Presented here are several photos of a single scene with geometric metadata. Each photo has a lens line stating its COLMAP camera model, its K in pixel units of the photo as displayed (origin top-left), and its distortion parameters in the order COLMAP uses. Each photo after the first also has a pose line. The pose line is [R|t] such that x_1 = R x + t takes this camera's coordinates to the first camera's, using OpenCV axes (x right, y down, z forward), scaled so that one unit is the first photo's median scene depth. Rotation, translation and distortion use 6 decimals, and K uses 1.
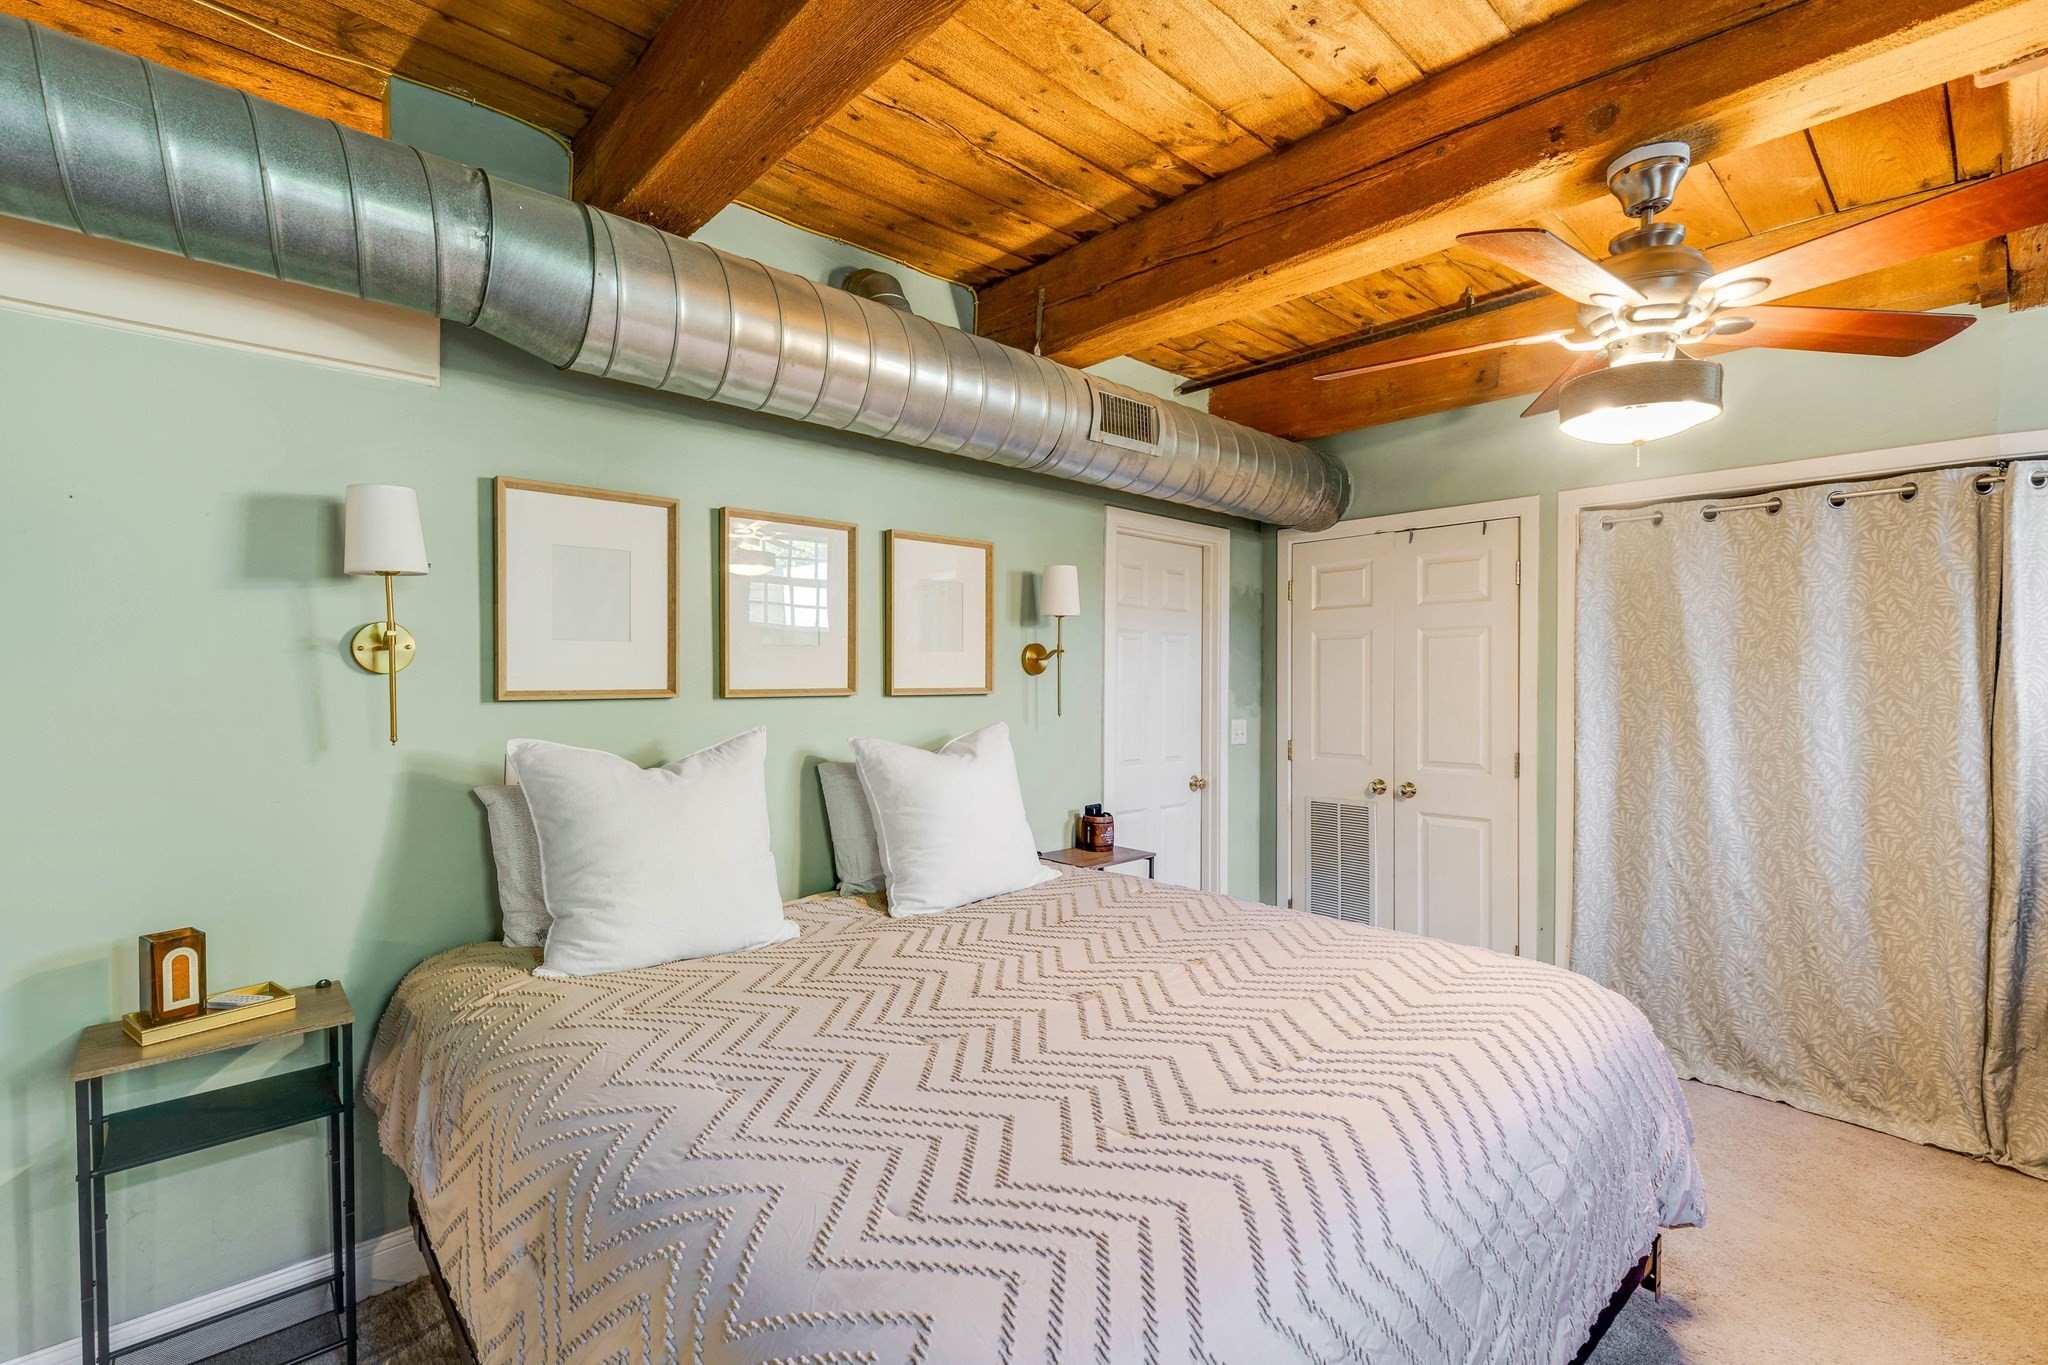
lens RADIAL K [[924.4, 0, 1046.7], [0, 924.4, 685.9], [0, 0, 1]] dist [0.000255, -0.000032]
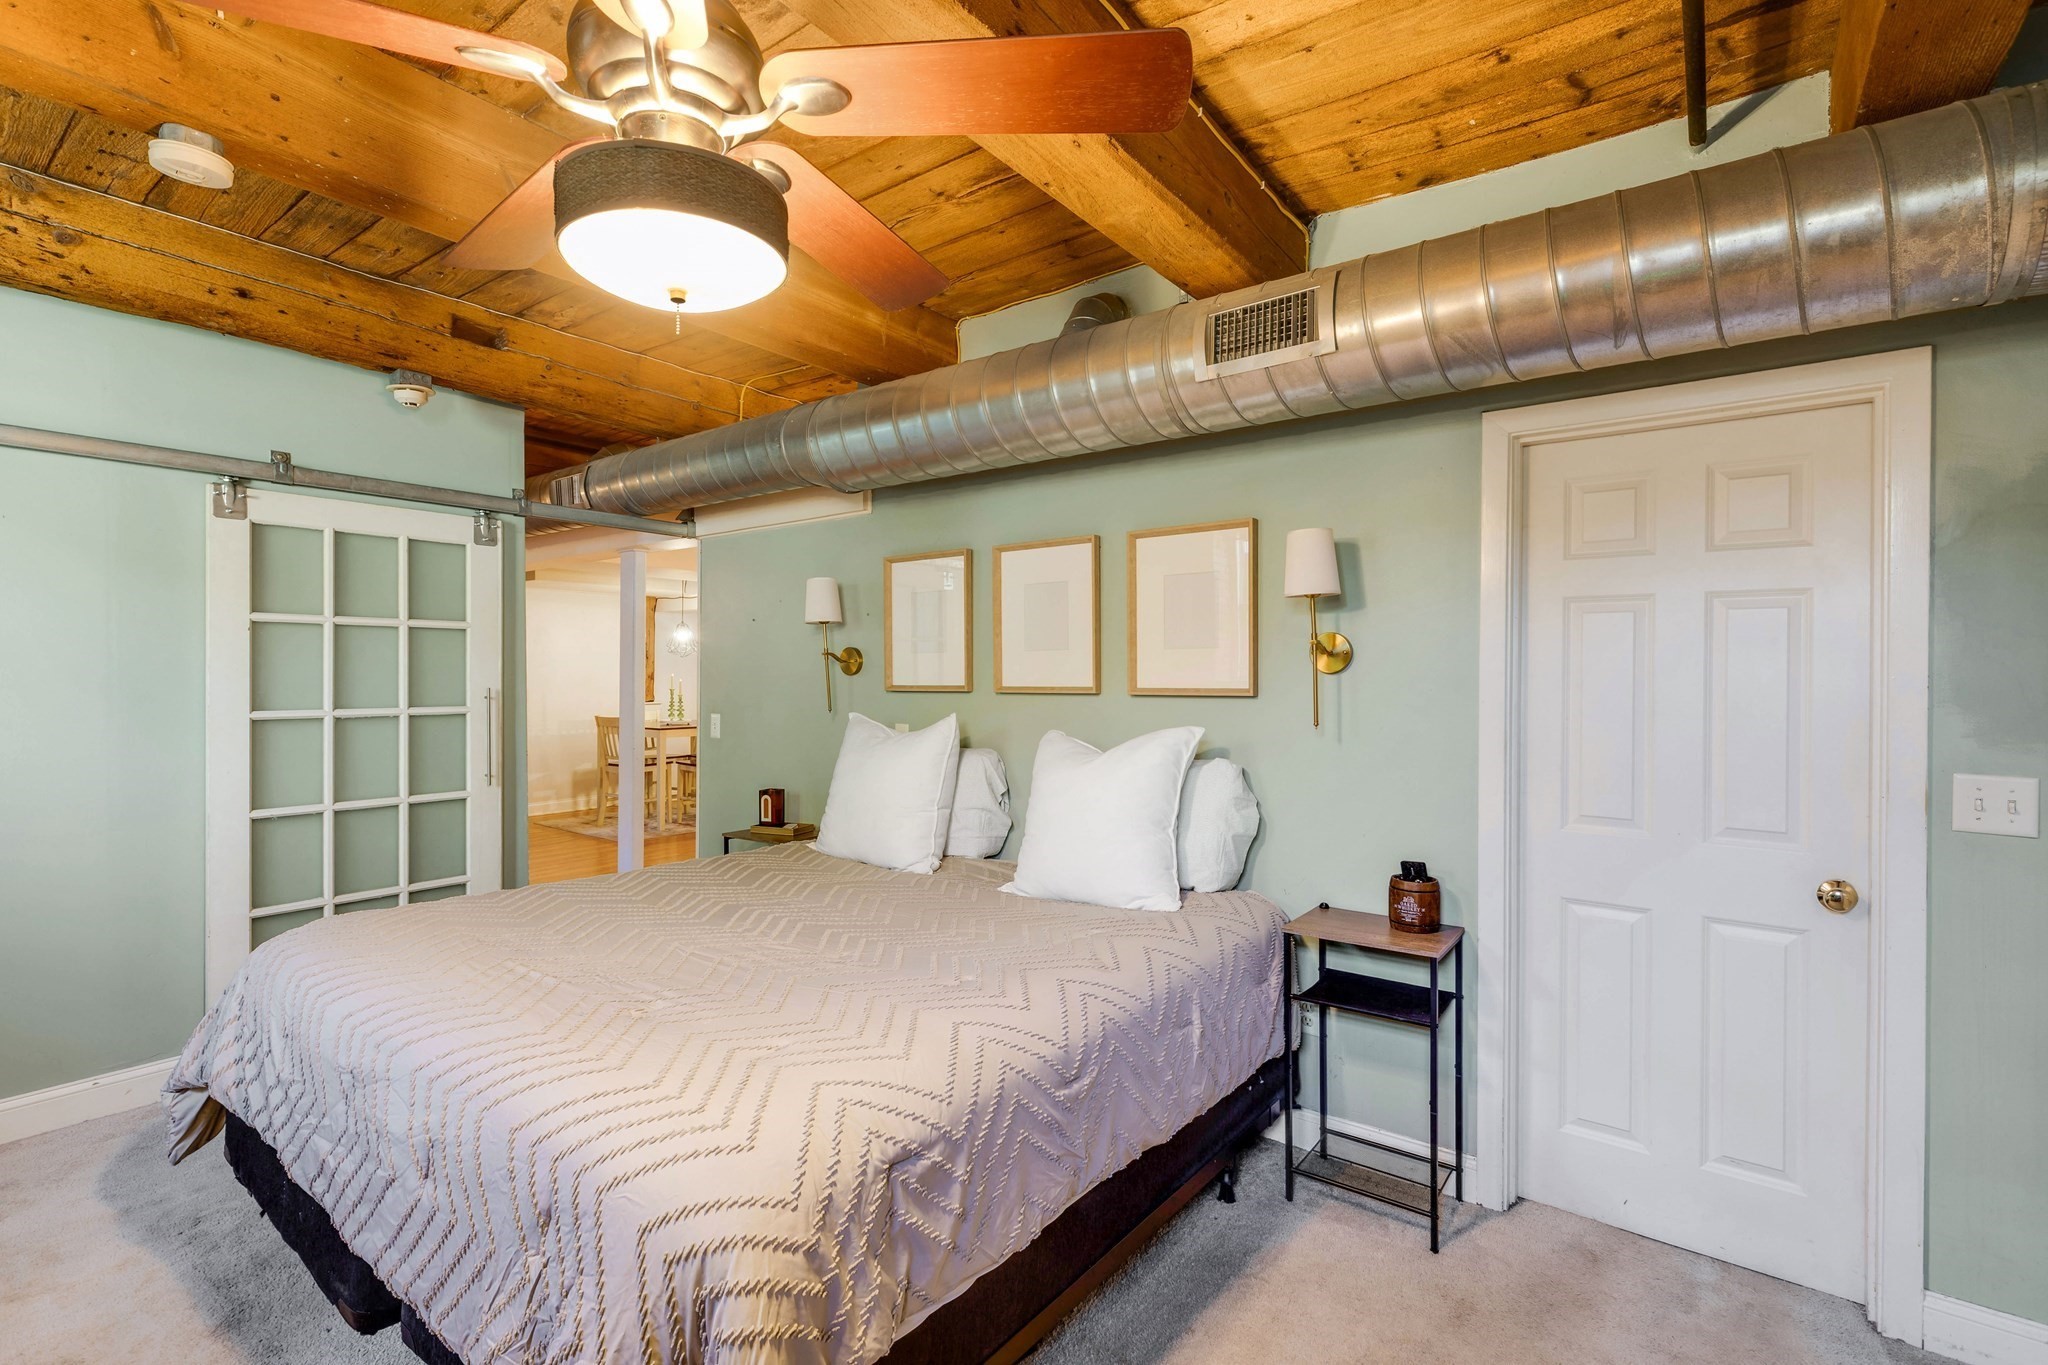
lens RADIAL K [[924.4, 0, 1017.2], [0, 924.4, 671.9], [0, 0, 1]] dist [0.000255, -0.000032]
pose [[0.153582, -0.008514, -0.988099, 0.666988], [-0.012422, 0.999867, -0.010546, -0.001394], [0.988058, 0.013894, 0.153456, 0.585282]]
